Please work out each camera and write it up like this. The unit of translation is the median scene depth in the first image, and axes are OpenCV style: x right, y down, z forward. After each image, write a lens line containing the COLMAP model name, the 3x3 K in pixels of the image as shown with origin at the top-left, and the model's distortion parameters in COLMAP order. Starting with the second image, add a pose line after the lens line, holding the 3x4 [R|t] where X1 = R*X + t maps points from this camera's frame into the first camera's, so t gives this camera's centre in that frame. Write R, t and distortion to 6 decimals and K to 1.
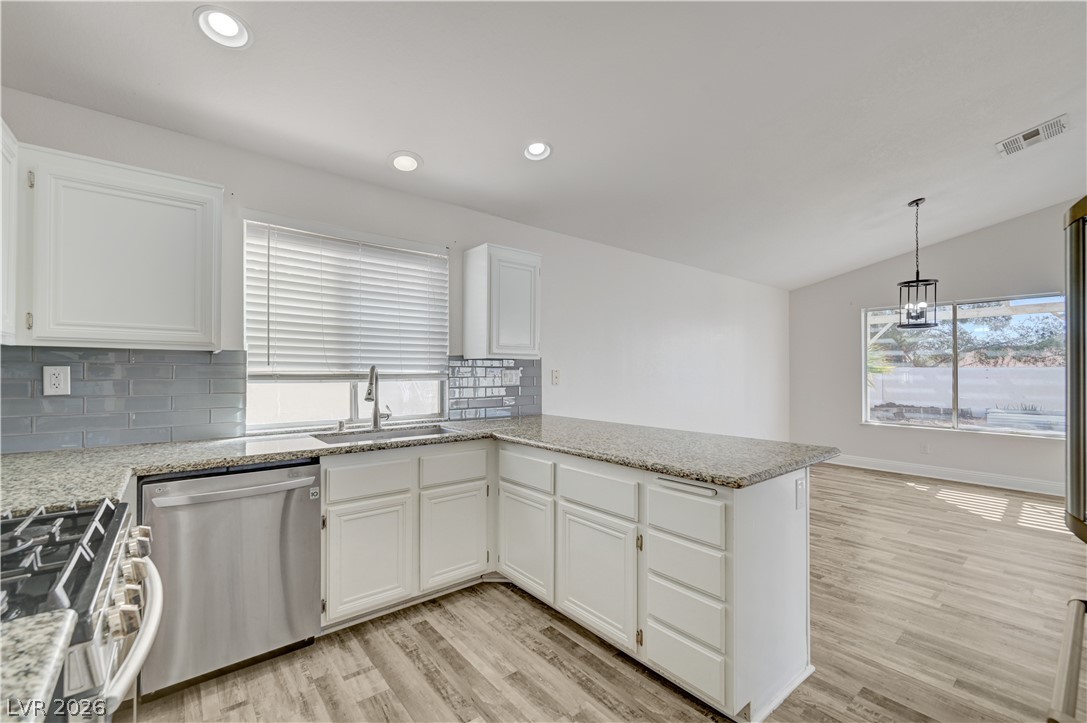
lens RADIAL K [[456.6, 0, 549.6], [0, 456.6, 368.5], [0, 0, 1]] dist [0.000275, 0.000065]
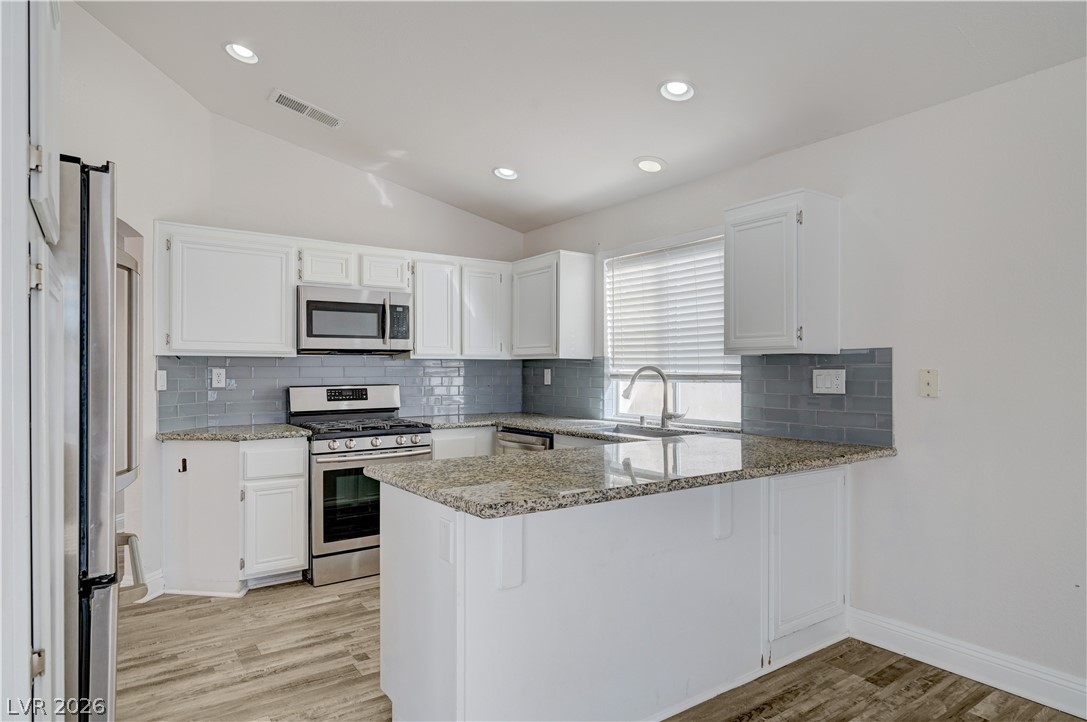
lens RADIAL K [[628.1, 0, 546.3], [0, 628.1, 366.4], [0, 0, 1]] dist [0.001833, -0.000384]
pose [[-0.069581, -0.008615, -0.997539, 1.210655], [0.005377, 0.999945, -0.009010, 0.005991], [0.997562, -0.005991, -0.069531, 0.967356]]
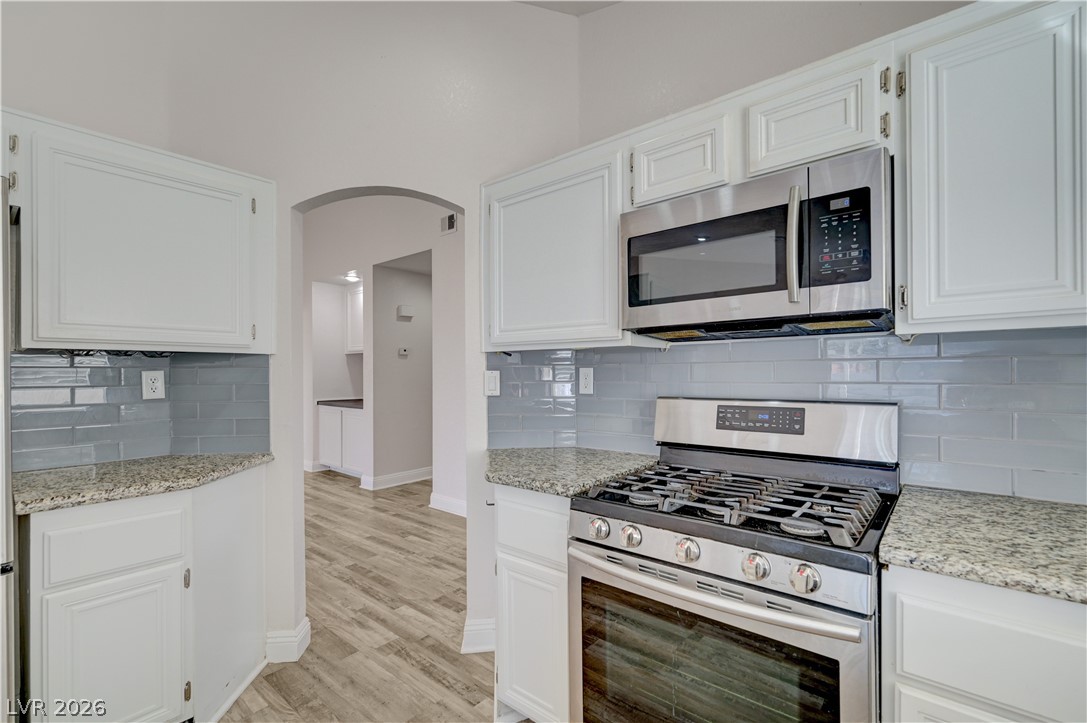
lens RADIAL K [[480.9, 0, 549.5], [0, 480.9, 370.6], [0, 0, 1]] dist [0.000097, -0.000029]
pose [[-0.982514, 0.000333, -0.186186, -0.154728], [0.002356, 0.999941, -0.010646, 0.007362], [0.186172, -0.010899, -0.982457, 0.870557]]
